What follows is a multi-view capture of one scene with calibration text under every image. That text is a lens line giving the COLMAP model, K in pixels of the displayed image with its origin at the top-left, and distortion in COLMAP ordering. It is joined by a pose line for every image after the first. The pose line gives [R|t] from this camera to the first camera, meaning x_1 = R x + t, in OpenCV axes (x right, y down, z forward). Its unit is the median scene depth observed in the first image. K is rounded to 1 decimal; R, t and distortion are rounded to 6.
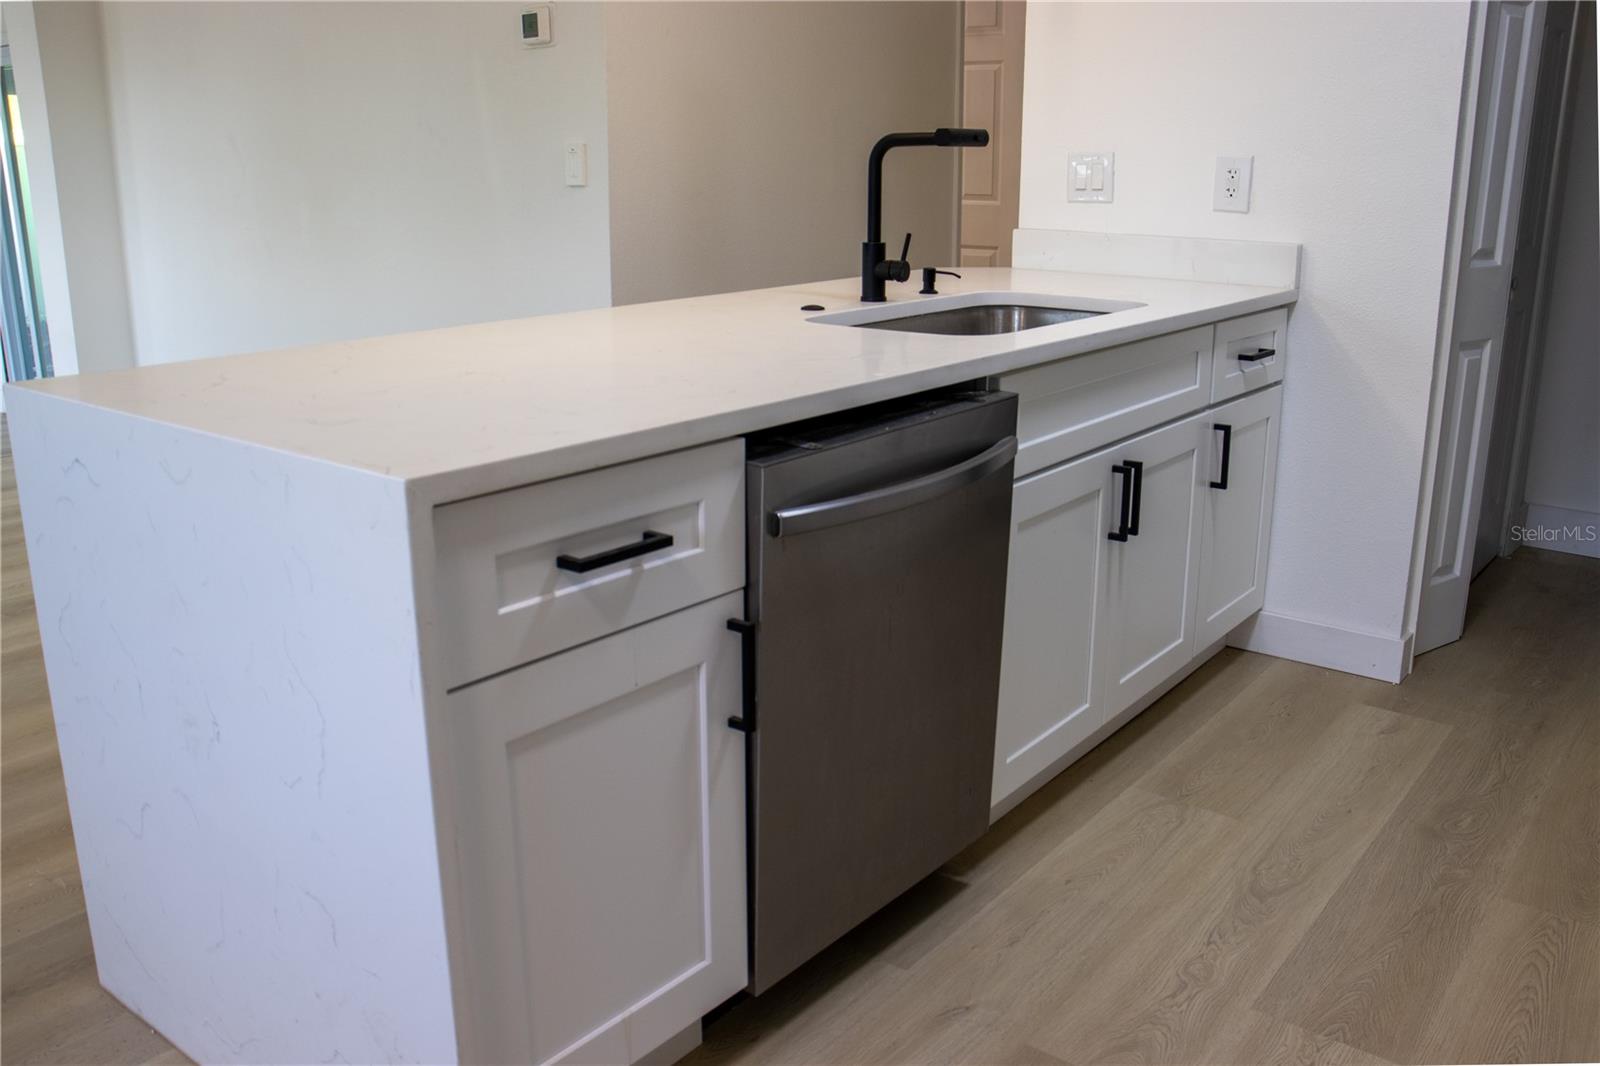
lens RADIAL K [[1351.7, 0, 805.4], [0, 1351.7, 519.4], [0, 0, 1]] dist [-0.183820, 0.175378]
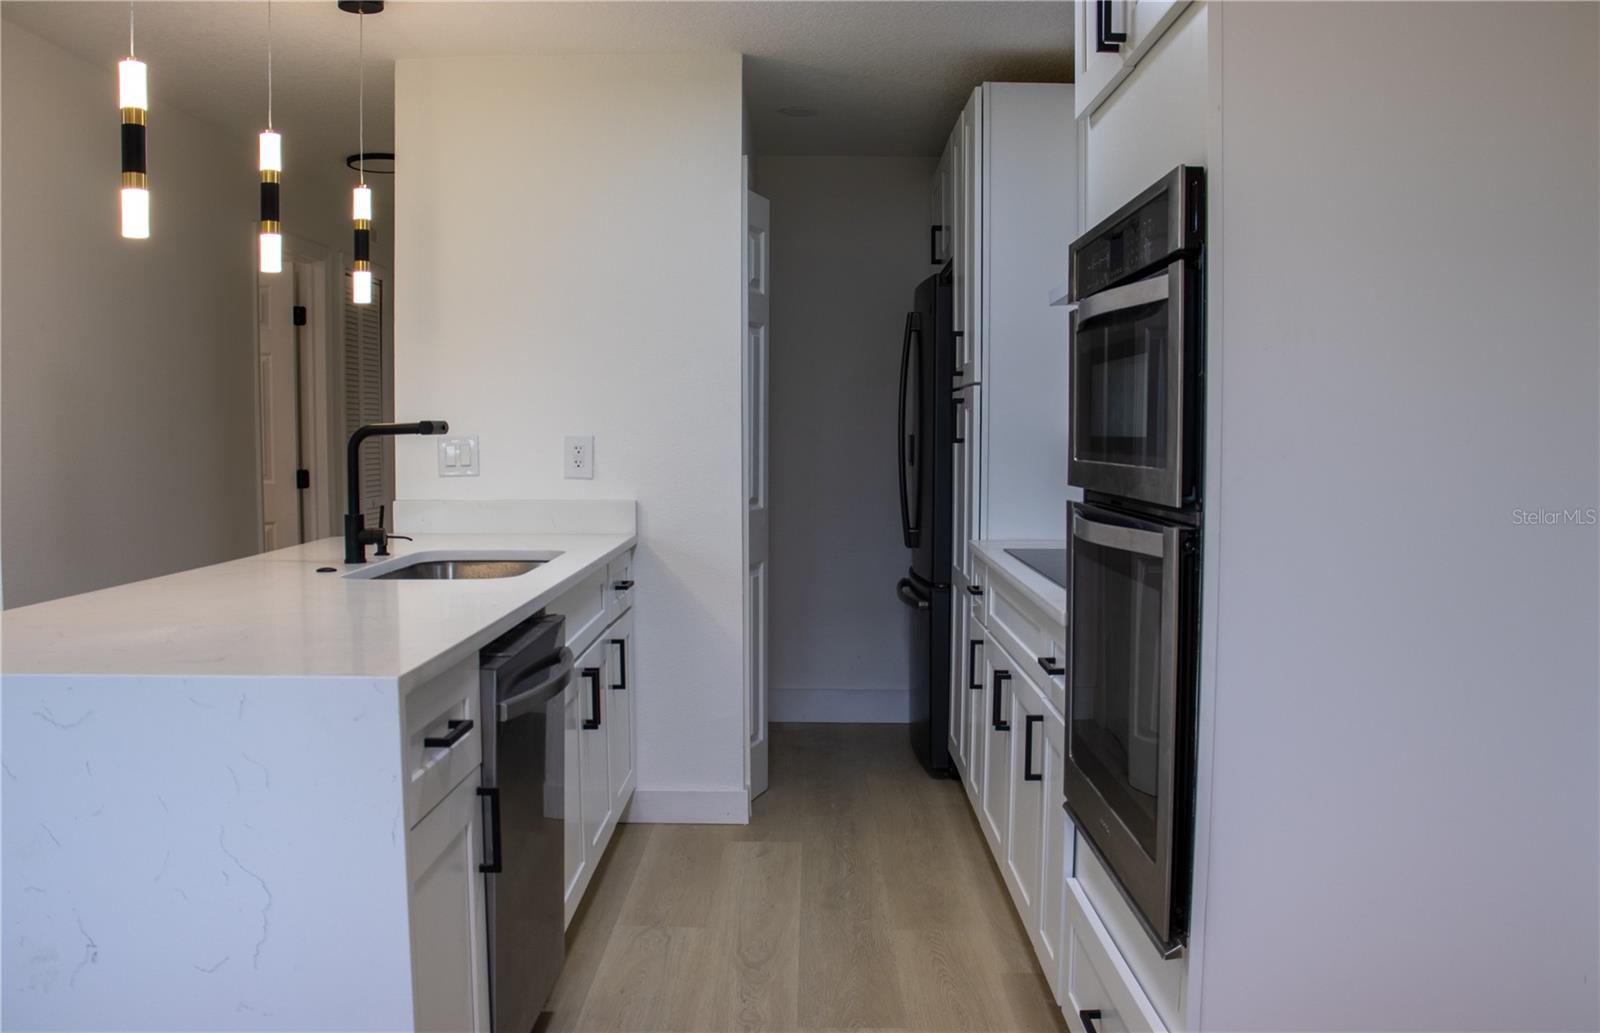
lens RADIAL K [[1334.5, 0, 801.4], [0, 1334.5, 541.3], [0, 0, 1]] dist [-0.145285, 0.007037]
pose [[0.789972, -0.049561, 0.611137, -0.331802], [0.161326, 0.978409, -0.129190, 0.031365], [-0.591539, 0.200649, 0.780911, -0.139436]]
